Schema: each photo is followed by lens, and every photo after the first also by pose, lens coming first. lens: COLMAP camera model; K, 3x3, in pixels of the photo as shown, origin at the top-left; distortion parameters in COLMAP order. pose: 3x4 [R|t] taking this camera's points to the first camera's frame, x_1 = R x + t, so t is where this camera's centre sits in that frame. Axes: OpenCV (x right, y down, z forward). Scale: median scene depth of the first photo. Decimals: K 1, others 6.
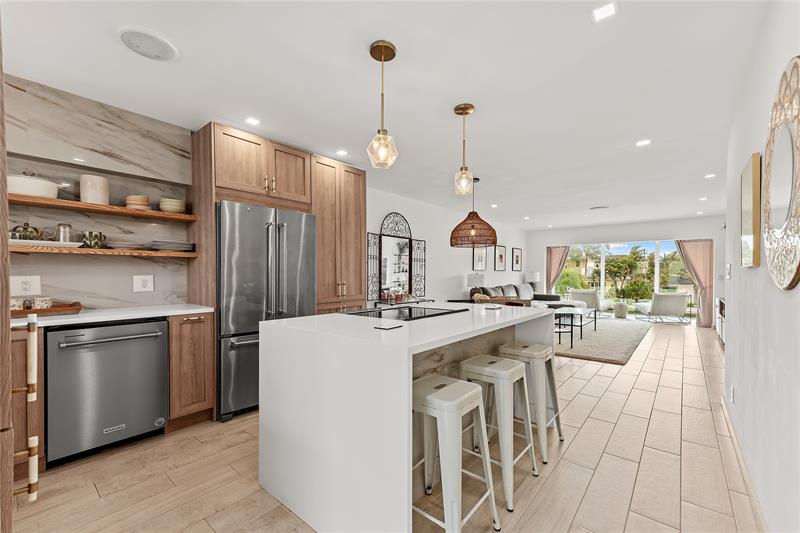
lens RADIAL K [[330.2, 0, 401.2], [0, 330.2, 280.0], [0, 0, 1]] dist [0.002024, 0.000223]
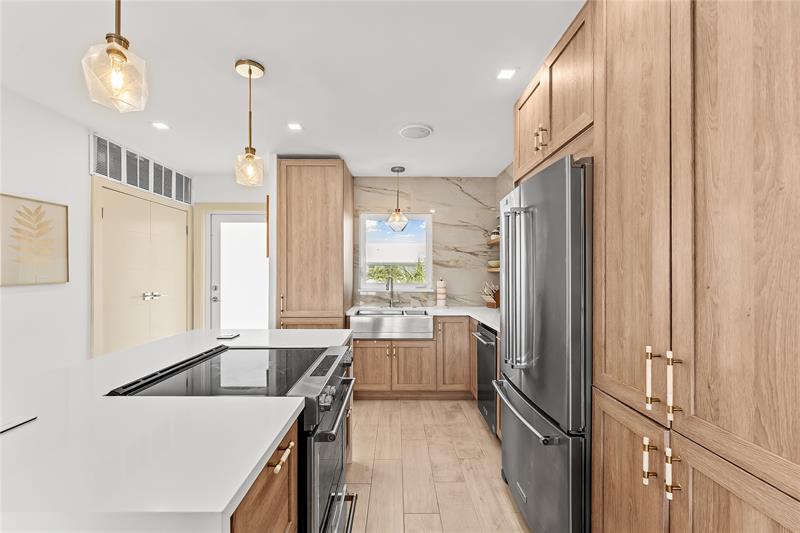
lens RADIAL K [[359.8, 0, 404.3], [0, 359.8, 270.3], [0, 0, 1]] dist [-0.000194, -0.000023]
pose [[-0.764113, -0.004045, -0.645070, 0.215804], [-0.009750, 0.999939, 0.005278, -0.076168], [0.645009, 0.010322, -0.764105, 1.559296]]
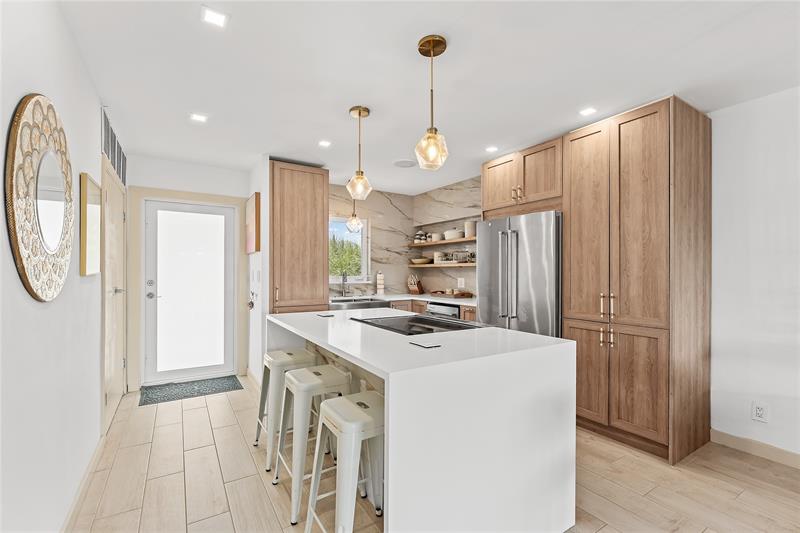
lens RADIAL K [[361.8, 0, 411.3], [0, 361.8, 270.2], [0, 0, 1]] dist [0.002813, 0.000142]
pose [[-0.290222, -0.003675, -0.956952, 0.936429], [-0.017576, 0.999844, 0.001491, -0.050373], [0.956798, 0.017252, -0.290241, 1.194968]]
